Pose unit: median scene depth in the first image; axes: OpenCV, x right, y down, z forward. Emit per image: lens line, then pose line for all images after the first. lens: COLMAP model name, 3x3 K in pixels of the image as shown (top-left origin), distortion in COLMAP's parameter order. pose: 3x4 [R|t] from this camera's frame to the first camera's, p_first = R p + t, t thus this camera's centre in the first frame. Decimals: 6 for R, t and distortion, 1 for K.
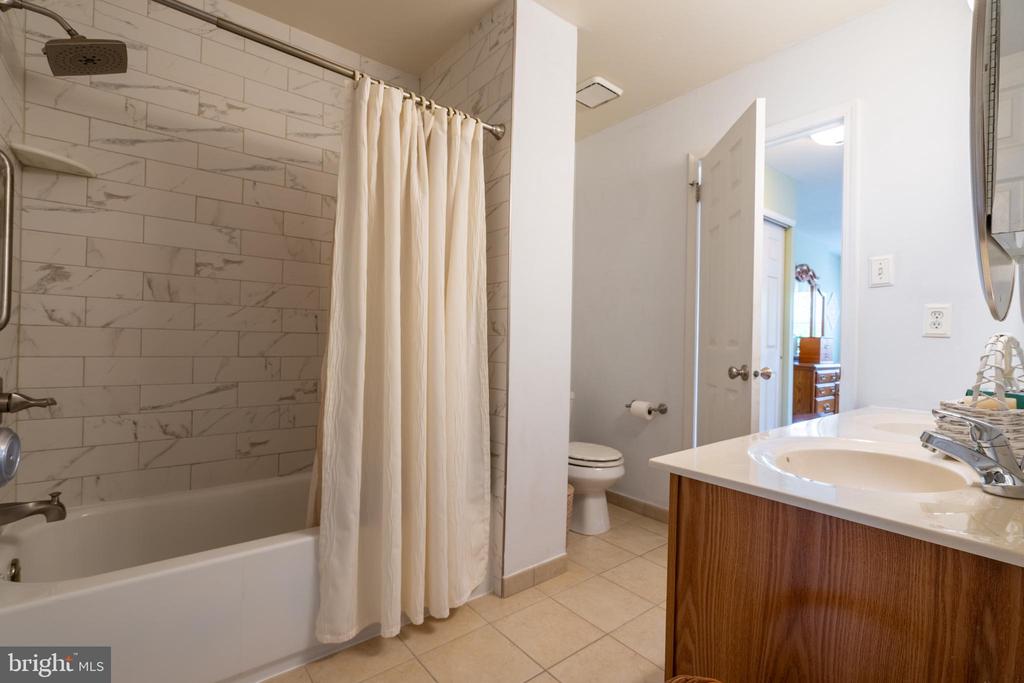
lens RADIAL K [[464.2, 0, 513.1], [0, 464.2, 337.6], [0, 0, 1]] dist [-0.006568, 0.002804]
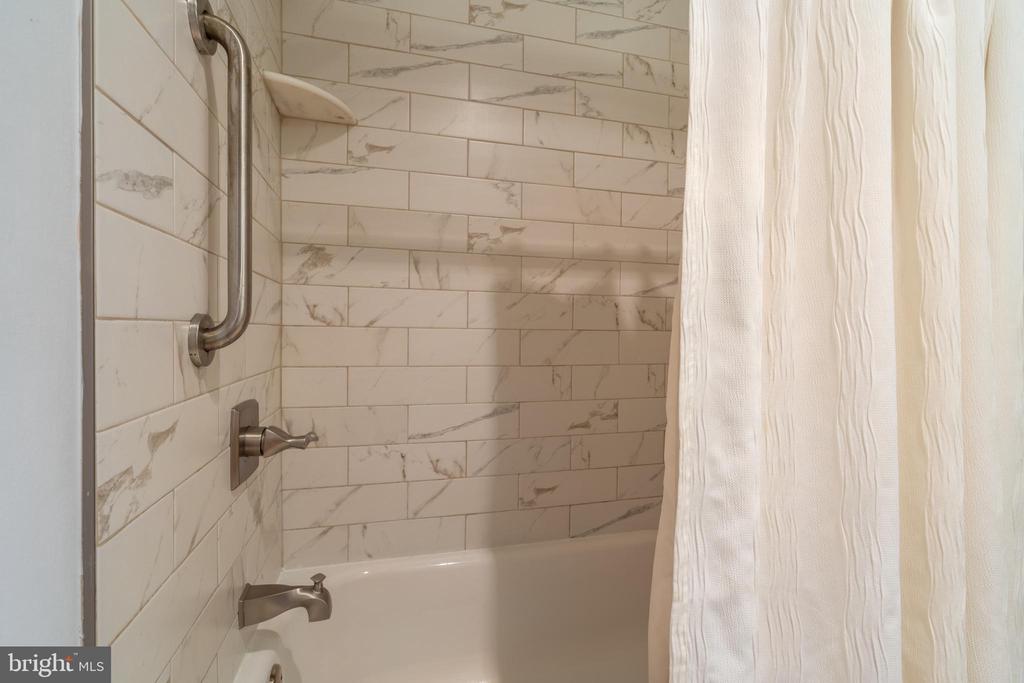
lens RADIAL K [[464.2, 0, 512.0], [0, 464.2, 336.8], [0, 0, 1]] dist [-0.006568, 0.002804]
pose [[0.919275, -0.009624, -0.393499, -0.365434], [0.013267, 0.999891, 0.006539, -0.007877], [0.393393, -0.011232, 0.919302, 0.391586]]
